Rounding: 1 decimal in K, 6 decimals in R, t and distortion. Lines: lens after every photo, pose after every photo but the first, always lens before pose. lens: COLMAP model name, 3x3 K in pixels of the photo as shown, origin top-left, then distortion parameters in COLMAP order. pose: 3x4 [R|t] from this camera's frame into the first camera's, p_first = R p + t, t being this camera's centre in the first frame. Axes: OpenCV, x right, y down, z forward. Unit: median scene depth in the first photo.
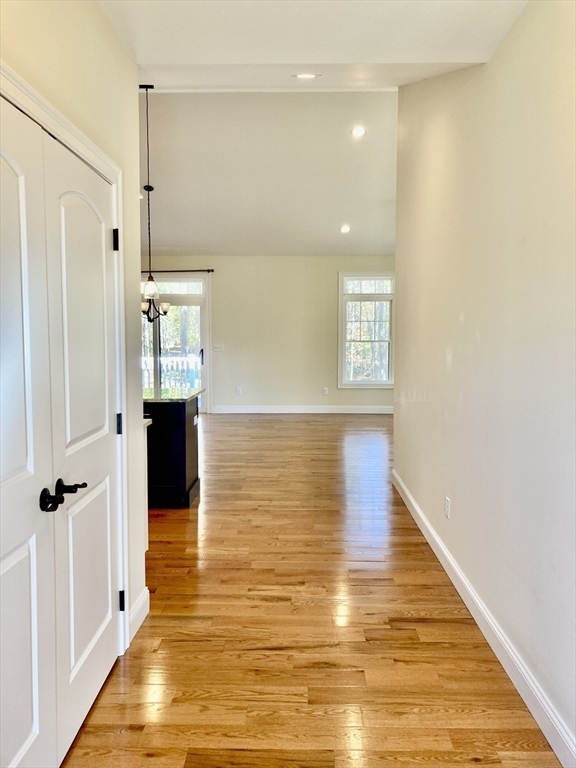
lens RADIAL K [[625.5, 0, 288.5], [0, 625.5, 383.9], [0, 0, 1]] dist [0.023859, 0.001726]
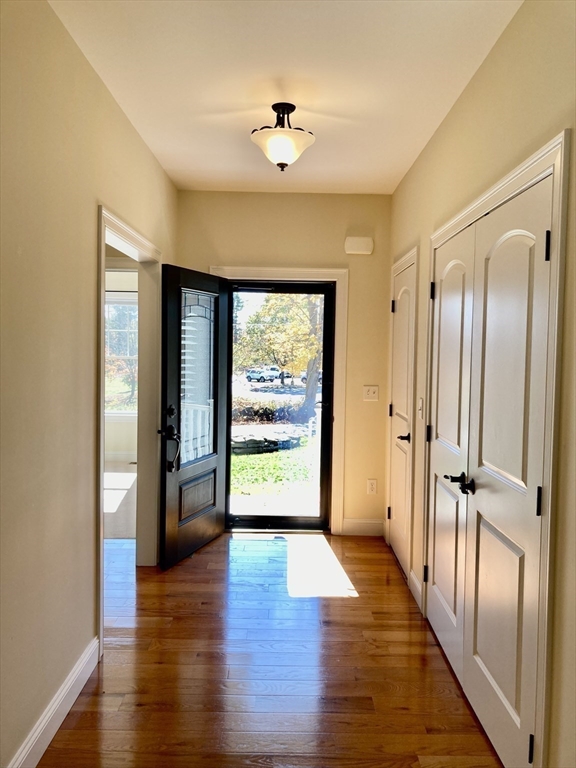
lens RADIAL K [[625.5, 0, 288.2], [0, 625.5, 382.6], [0, 0, 1]] dist [0.023859, 0.001726]
pose [[-0.999411, -0.022098, -0.026257, 0.048333], [-0.025294, 0.991401, 0.128388, -0.179489], [0.023194, 0.128977, -0.991376, 1.957369]]
